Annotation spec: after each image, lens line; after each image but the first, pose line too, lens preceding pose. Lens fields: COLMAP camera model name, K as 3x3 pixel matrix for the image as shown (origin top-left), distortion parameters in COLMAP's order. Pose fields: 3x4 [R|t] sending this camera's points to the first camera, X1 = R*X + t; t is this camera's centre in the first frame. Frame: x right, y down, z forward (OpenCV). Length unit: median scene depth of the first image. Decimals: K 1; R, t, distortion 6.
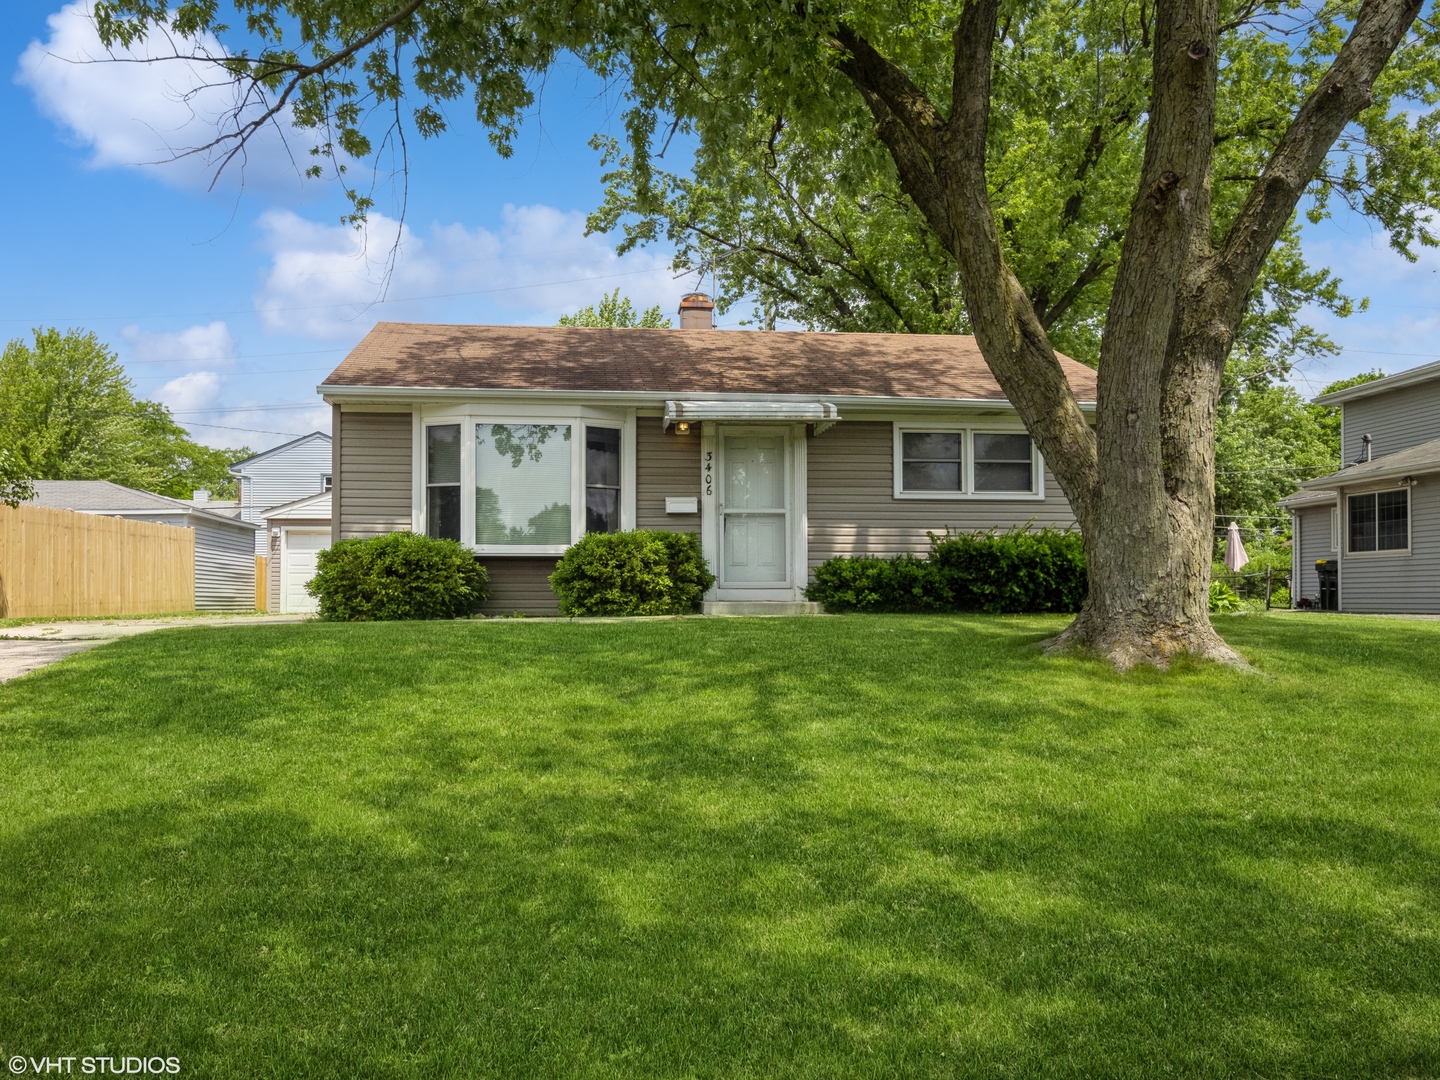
lens RADIAL K [[1198.9, 0, 713.0], [0, 1198.9, 548.1], [0, 0, 1]] dist [-0.012364, 0.008934]
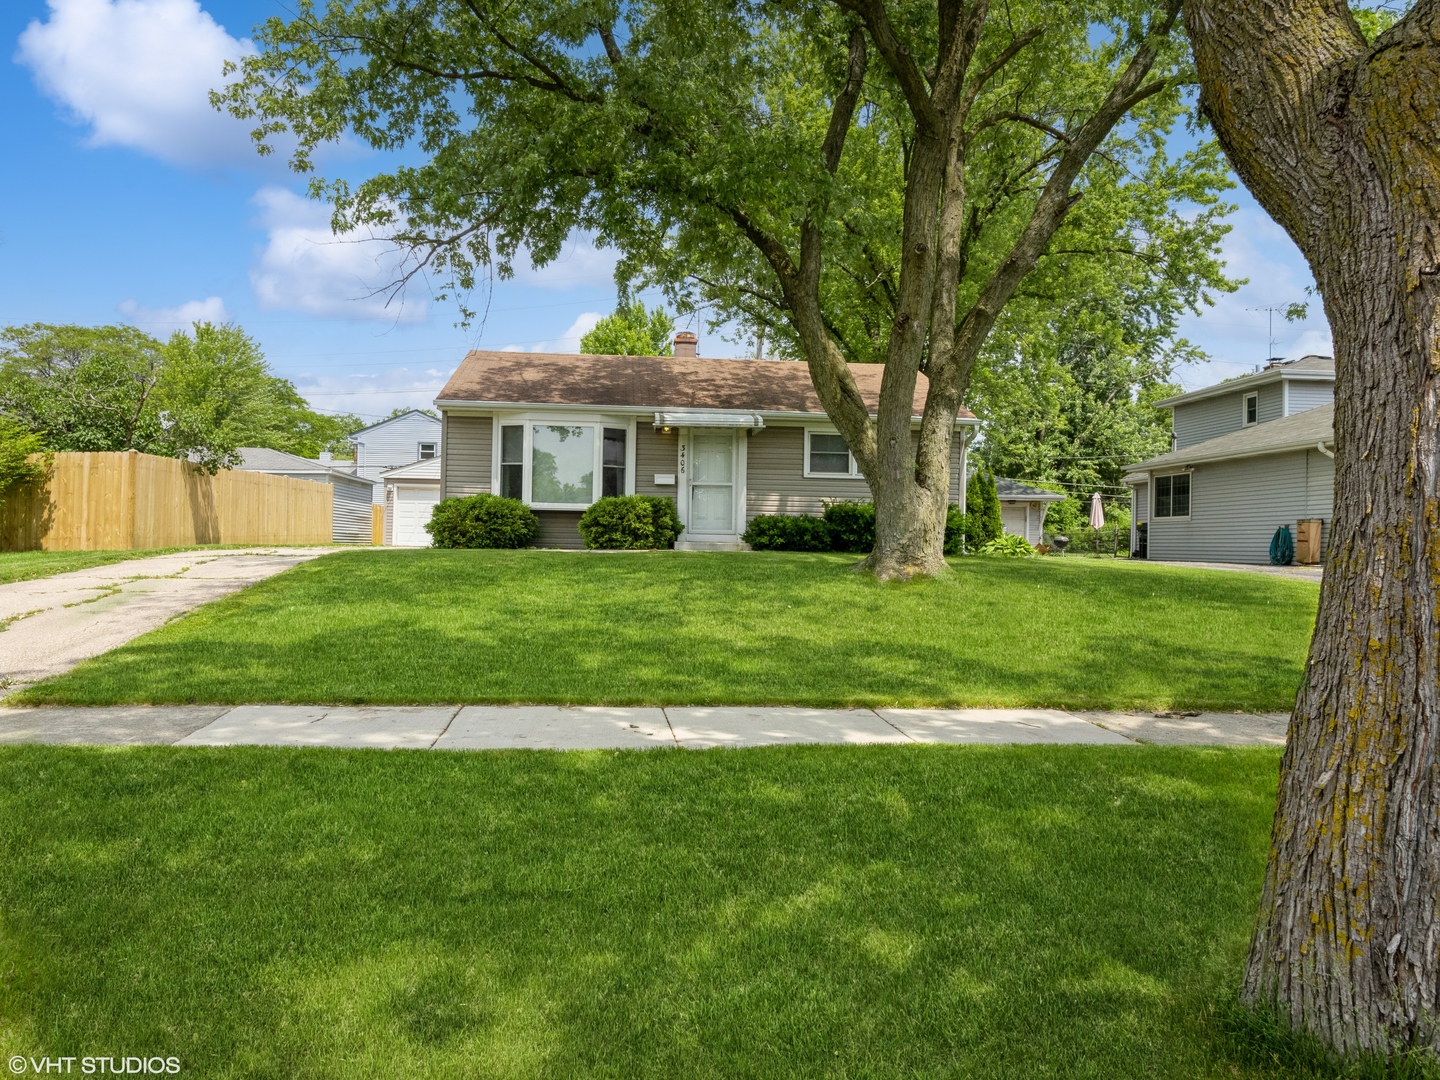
lens RADIAL K [[996.0, 0, 728.9], [0, 996.0, 531.0], [0, 0, 1]] dist [0.014834, 0.000077]
pose [[0.999799, 0.019713, -0.003696, 0.064396], [-0.019595, 0.999365, 0.029747, -0.009212], [0.004280, -0.029669, 0.999551, -0.296989]]
